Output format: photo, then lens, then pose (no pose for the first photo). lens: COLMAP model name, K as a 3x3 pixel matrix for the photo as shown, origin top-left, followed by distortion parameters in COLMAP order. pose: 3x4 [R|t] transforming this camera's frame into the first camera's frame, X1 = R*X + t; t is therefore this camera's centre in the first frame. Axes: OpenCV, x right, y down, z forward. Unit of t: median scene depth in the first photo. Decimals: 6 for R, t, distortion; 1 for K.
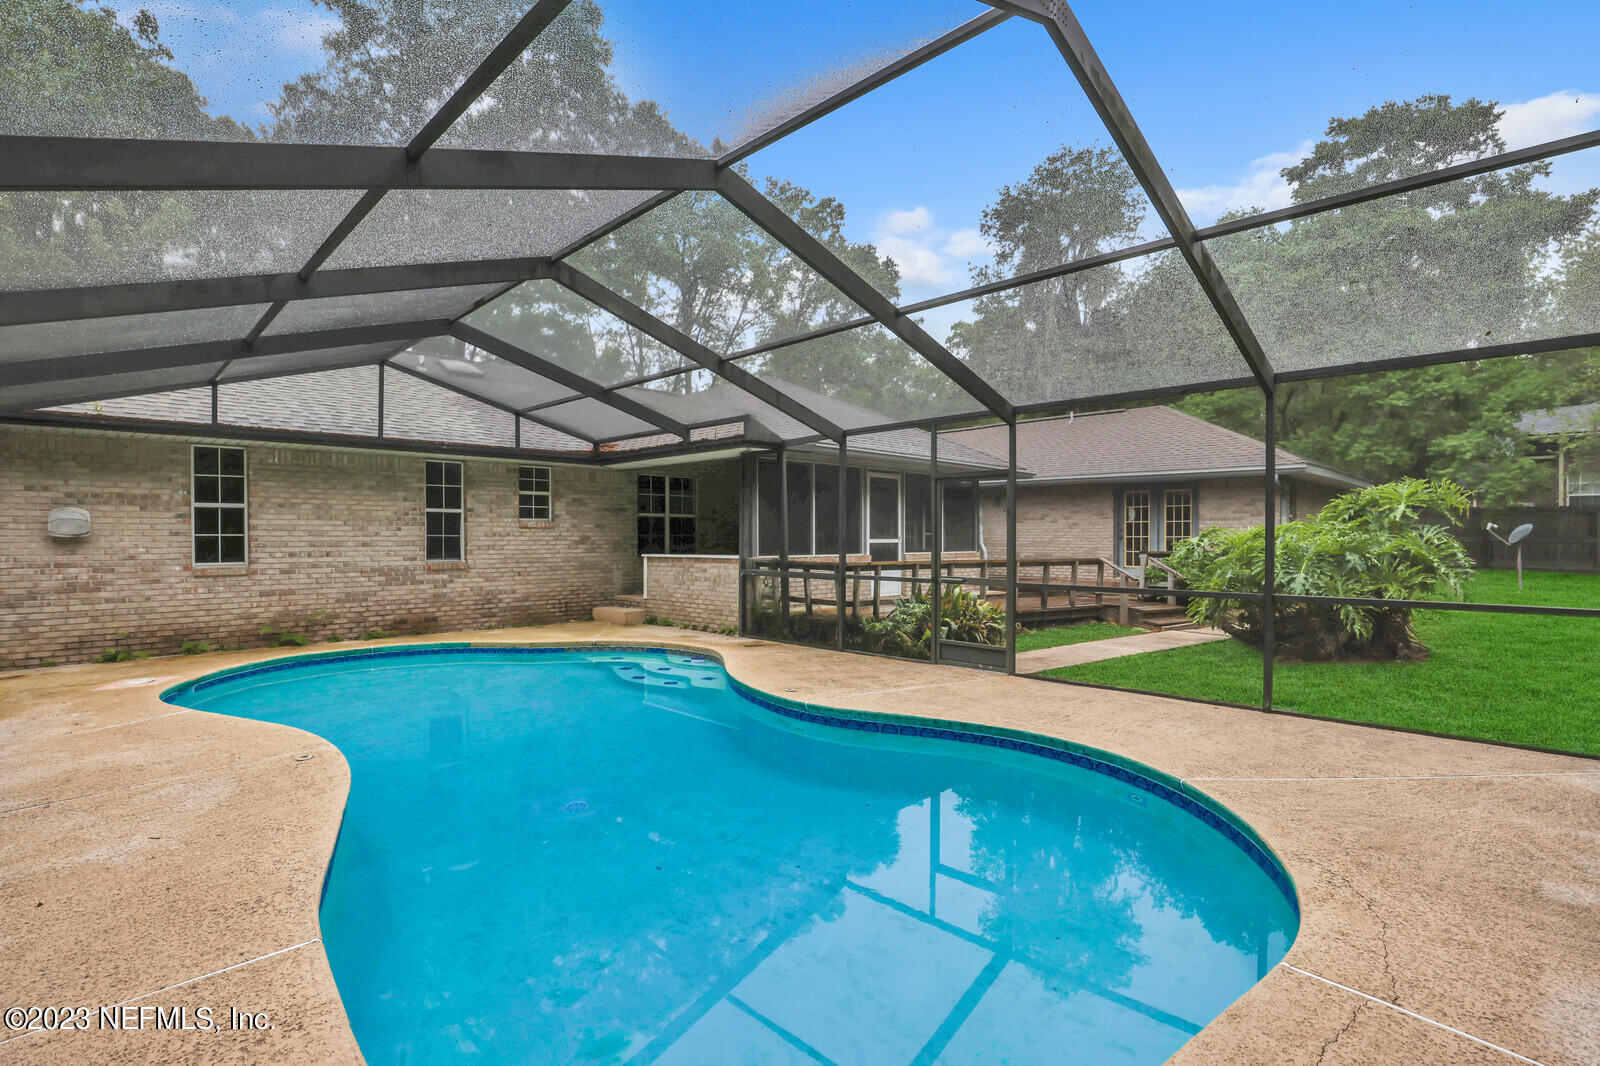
lens RADIAL K [[780.7, 0, 782.9], [0, 780.7, 532.1], [0, 0, 1]] dist [-0.017037, -0.000286]
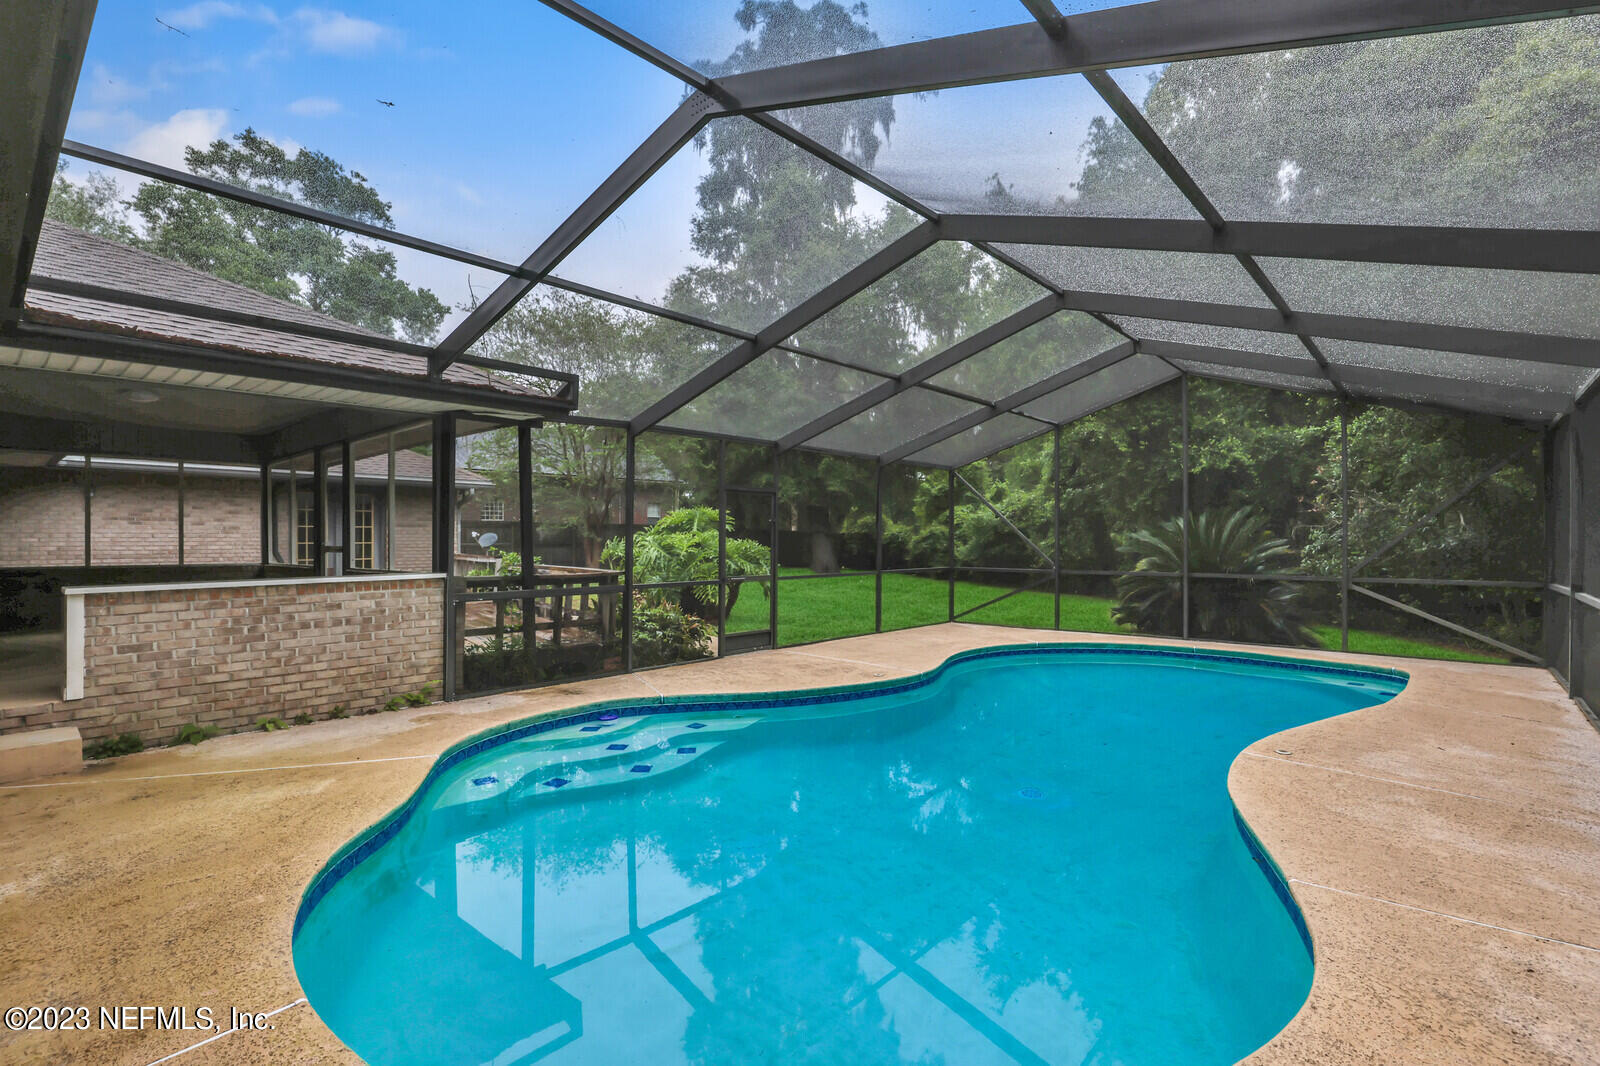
lens RADIAL K [[780.7, 0, 782.9], [0, 780.7, 532.1], [0, 0, 1]] dist [-0.017037, -0.000286]
pose [[-0.096748, 0.011683, 0.995240, -0.643667], [-0.004332, 0.999917, -0.012159, 0.002716], [-0.995299, -0.005488, -0.096690, 0.712322]]
